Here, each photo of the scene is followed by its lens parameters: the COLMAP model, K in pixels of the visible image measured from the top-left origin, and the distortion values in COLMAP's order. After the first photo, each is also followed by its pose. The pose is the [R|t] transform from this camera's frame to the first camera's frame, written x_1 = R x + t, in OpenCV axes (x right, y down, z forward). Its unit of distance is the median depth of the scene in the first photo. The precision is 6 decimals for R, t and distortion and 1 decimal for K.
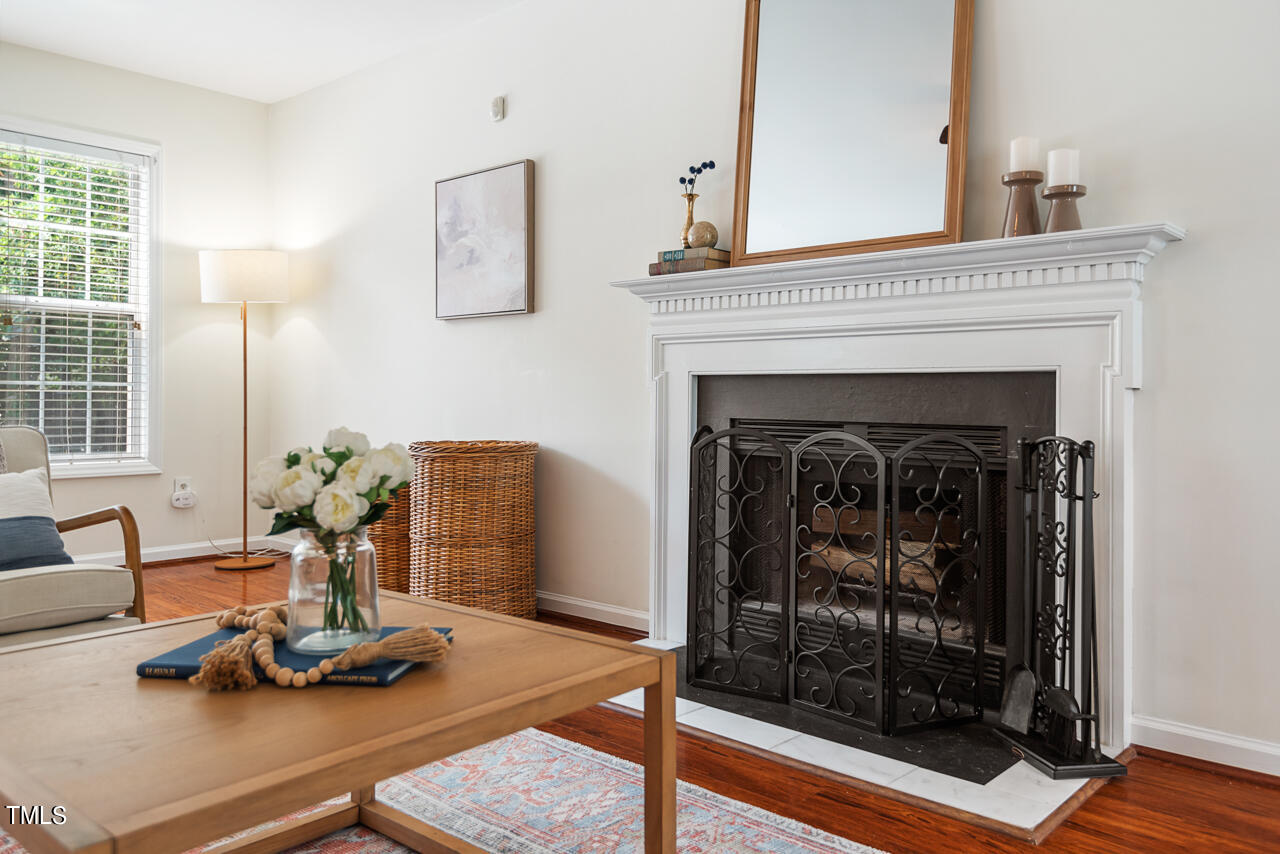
lens RADIAL K [[965.5, 0, 640.0], [0, 965.5, 396.5], [0, 0, 1]] dist [0.063343, -0.076727]
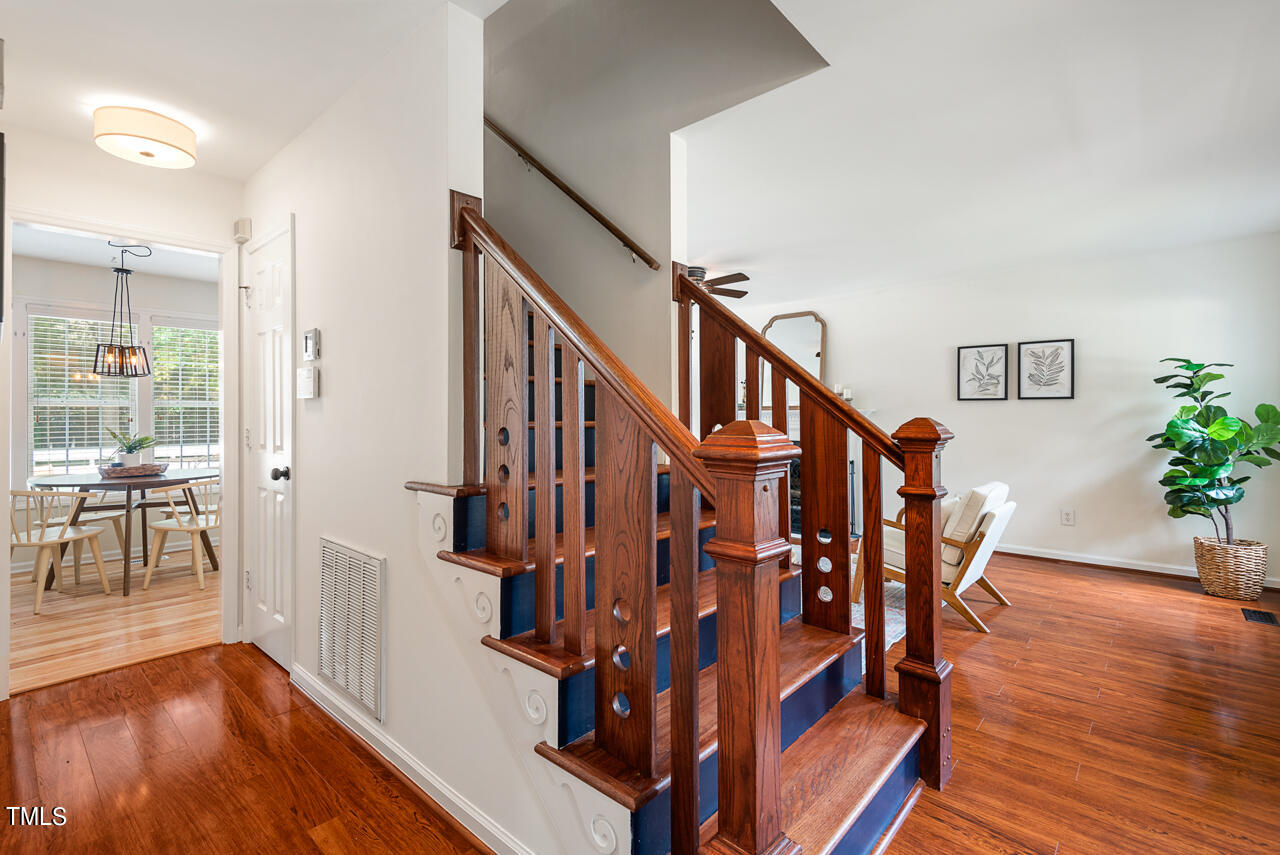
lens RADIAL K [[583.0, 0, 642.8], [0, 583.0, 423.3], [0, 0, 1]] dist [0.043823, -0.027258]
pose [[0.999805, -0.006476, 0.018676, -0.453689], [0.006299, 0.999935, 0.009491, -0.132396], [-0.018736, -0.009371, 0.999781, -1.388585]]
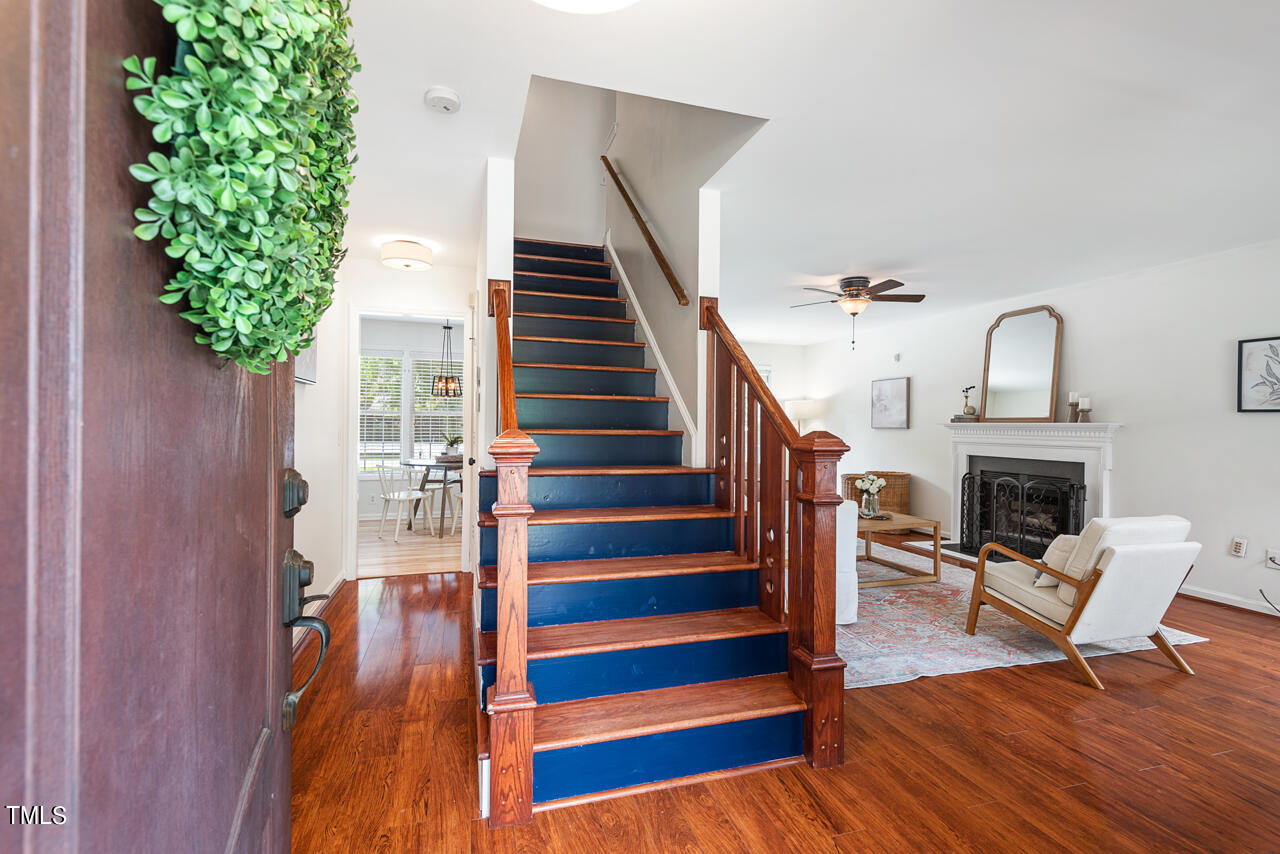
lens RADIAL K [[594.7, 0, 640.0], [0, 594.7, 427.0], [0, 0, 1]] dist [0.031508, -0.018046]
pose [[0.864114, 0.007835, -0.503236, 0.149210], [-0.008581, 0.999963, 0.000835, -0.134375], [0.503224, 0.003597, 0.864149, -1.500112]]
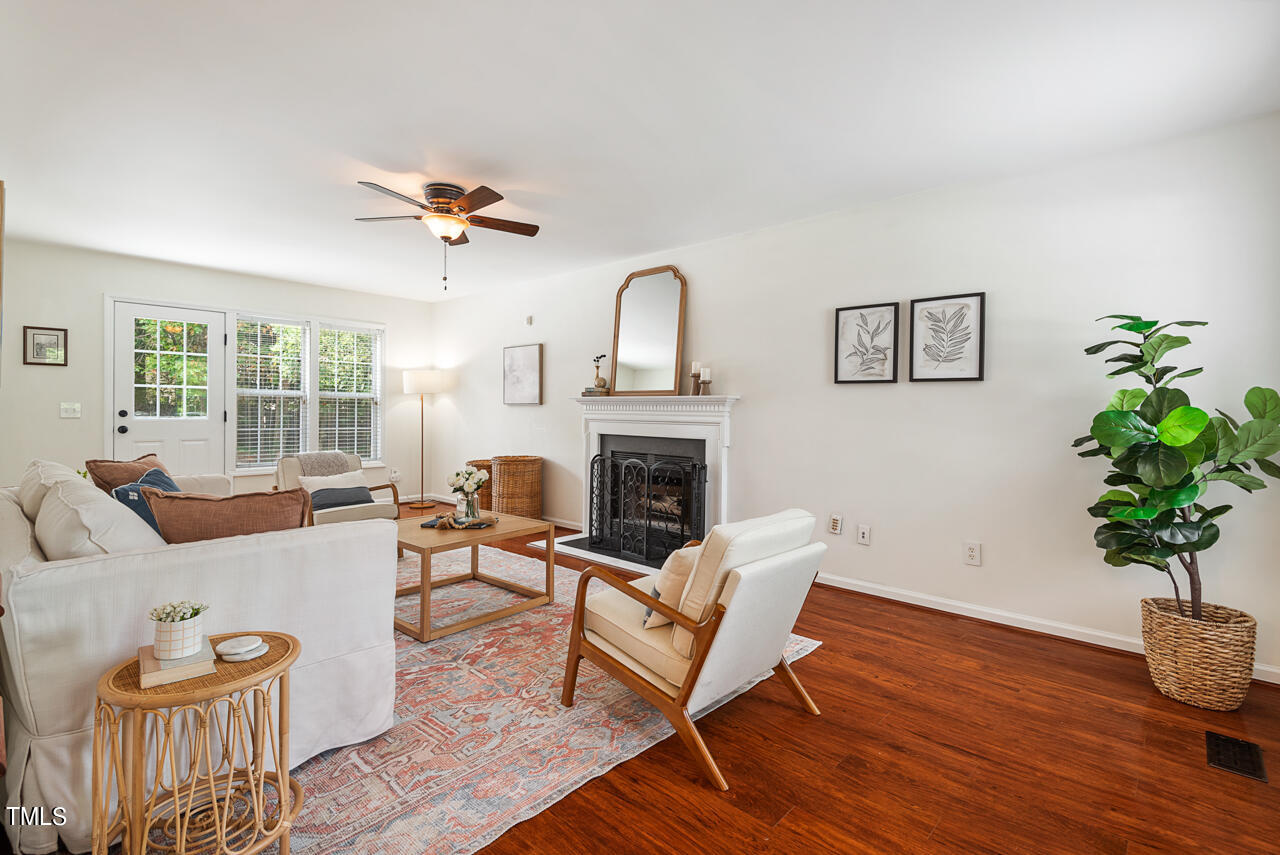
lens RADIAL K [[597.3, 0, 640.9], [0, 597.3, 415.4], [0, 0, 1]] dist [0.047717, -0.031849]
pose [[0.999985, 0.005274, -0.001512, 0.227141], [-0.005259, 0.999936, 0.010045, -0.117205], [0.001565, -0.010037, 0.999948, -0.833921]]
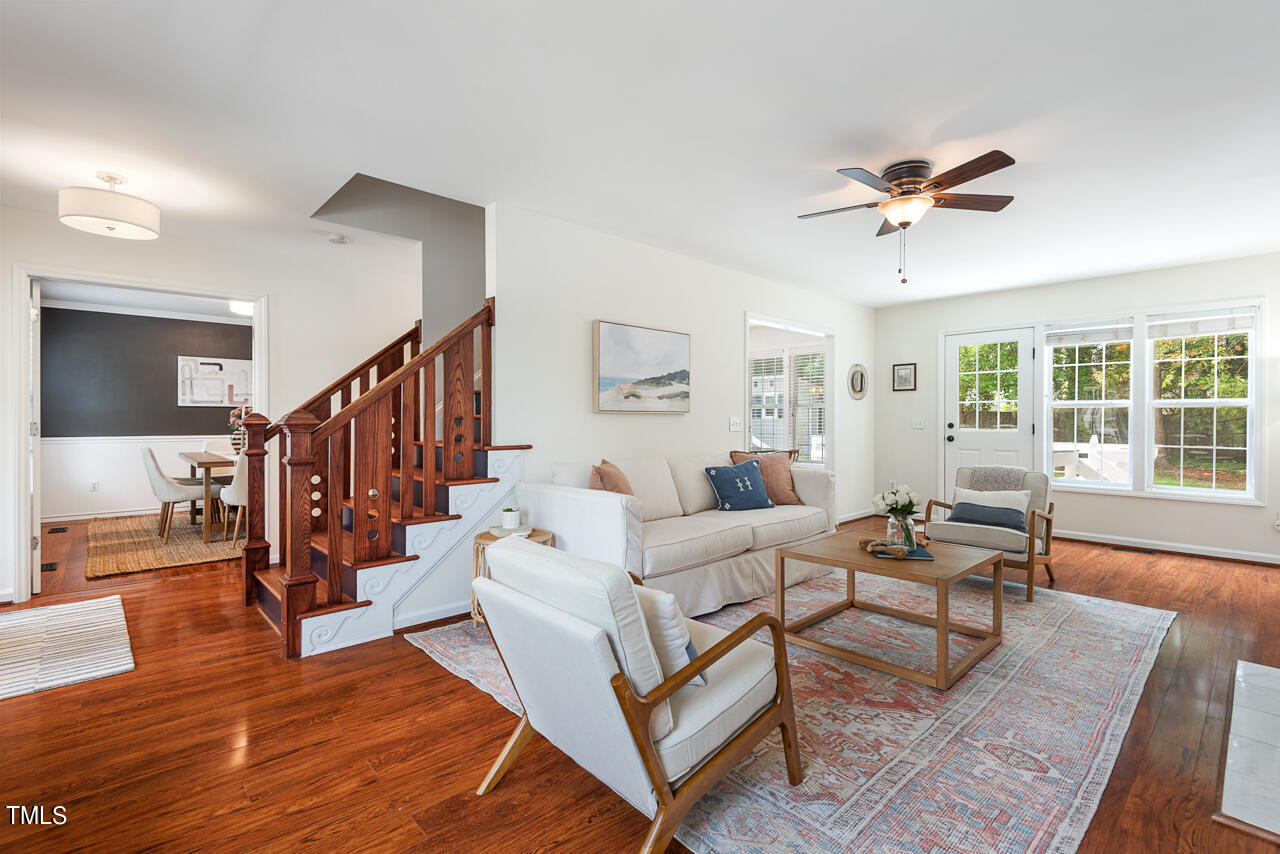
lens RADIAL K [[575.2, 0, 638.3], [0, 575.2, 423.5], [0, 0, 1]] dist [0.037696, -0.025782]
pose [[-0.085973, 0.001748, -0.996296, 1.020870], [-0.000972, 0.999998, 0.001839, -0.105938], [0.996297, 0.001127, -0.085971, 0.156119]]
